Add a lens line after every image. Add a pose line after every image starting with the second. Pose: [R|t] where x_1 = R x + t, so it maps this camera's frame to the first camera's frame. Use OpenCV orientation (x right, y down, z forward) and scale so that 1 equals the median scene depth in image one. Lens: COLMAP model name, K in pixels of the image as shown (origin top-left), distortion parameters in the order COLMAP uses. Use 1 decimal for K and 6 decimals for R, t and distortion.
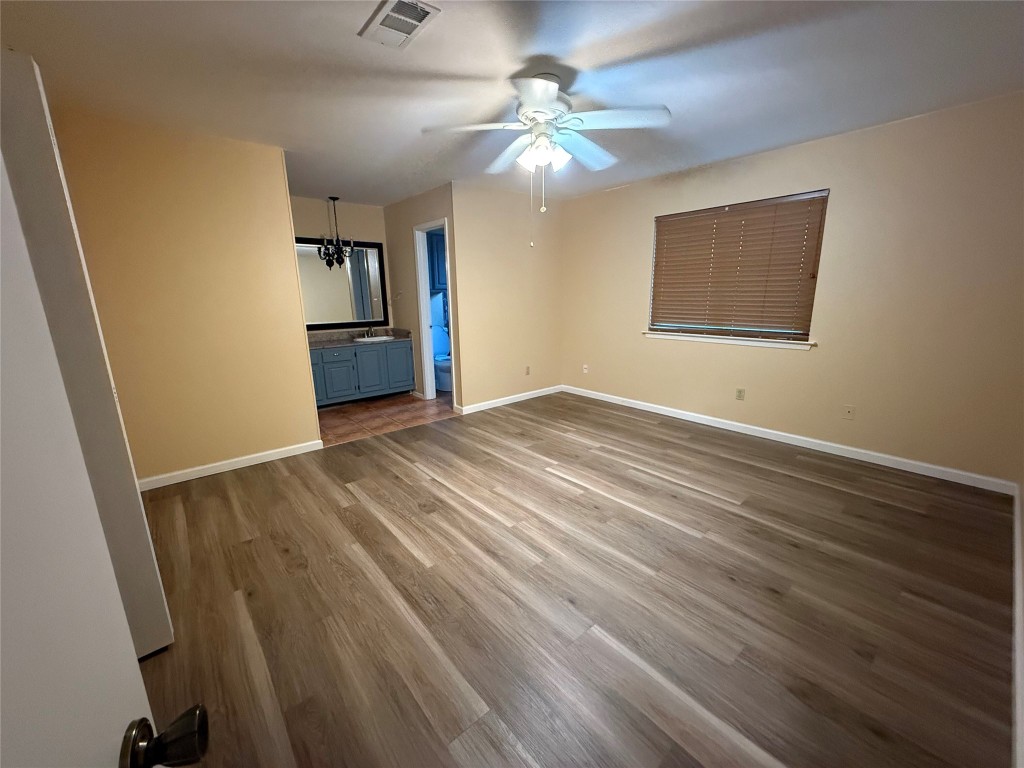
lens RADIAL K [[407.9, 0, 510.5], [0, 407.9, 382.3], [0, 0, 1]] dist [0.001650, -0.000174]
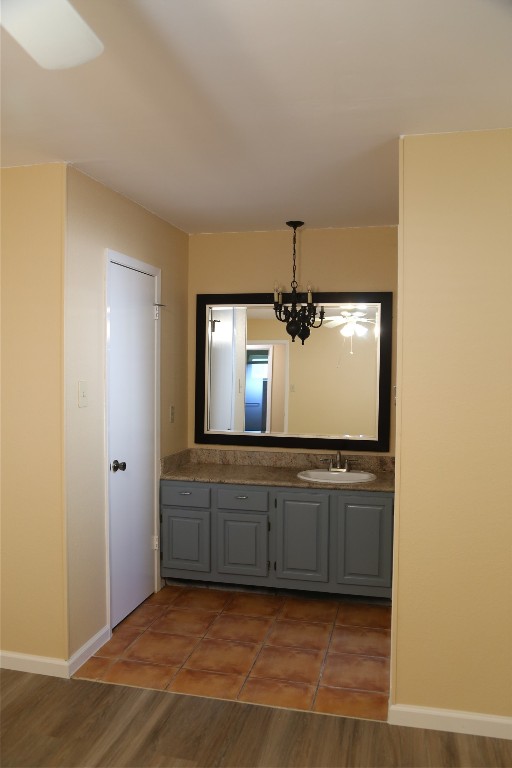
lens RADIAL K [[614.7, 0, 253.1], [0, 614.7, 388.6], [0, 0, 1]] dist [-0.008458, 0.000622]
pose [[0.597038, 0.053548, -0.800424, 0.380188], [-0.192144, 0.978272, -0.077874, -0.242106], [0.778862, 0.200290, 0.594354, 0.805240]]
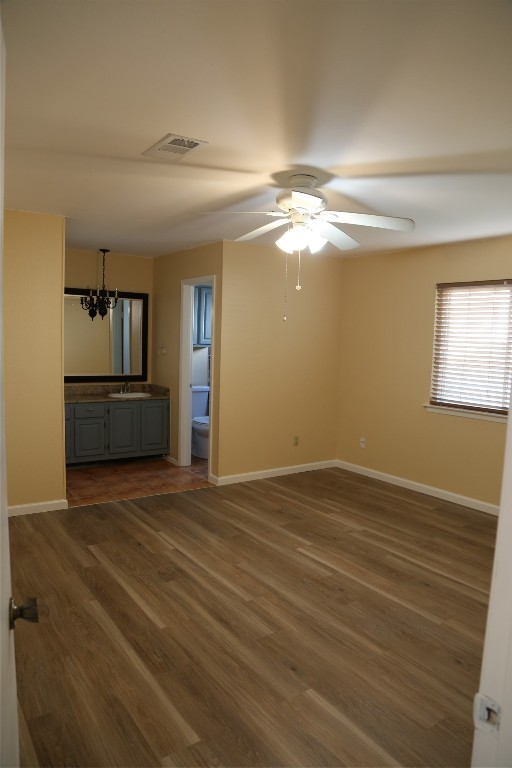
lens RADIAL K [[517.2, 0, 260.0], [0, 517.2, 380.8], [0, 0, 1]] dist [-0.112576, 0.046747]
pose [[0.995644, 0.053625, -0.076271, 0.075868], [-0.063547, 0.988906, -0.134263, -0.004107], [0.068225, 0.138525, 0.988006, -0.218292]]
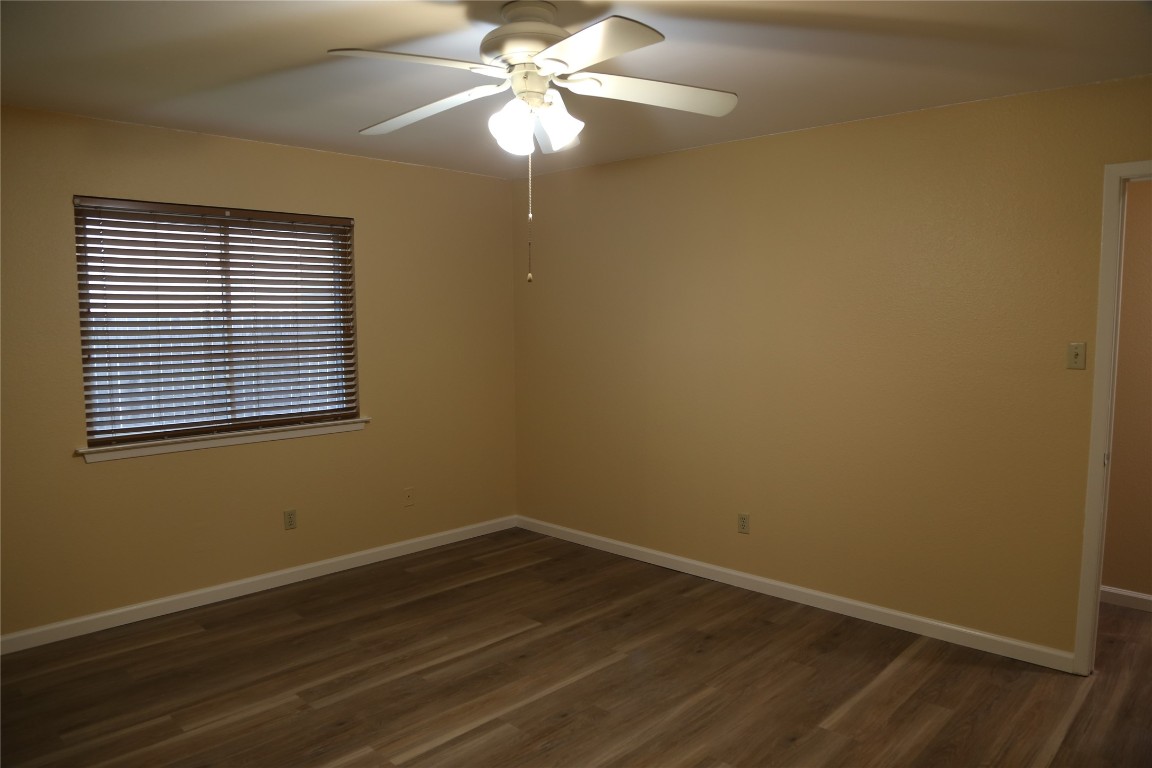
lens RADIAL K [[775.8, 0, 575.8], [0, 775.8, 379.2], [0, 0, 1]] dist [-0.112576, 0.046747]
pose [[-0.099195, -0.064861, 0.992952, -0.760024], [0.221434, 0.971413, 0.085575, -0.230206], [-0.970117, 0.228362, -0.081997, 0.847609]]
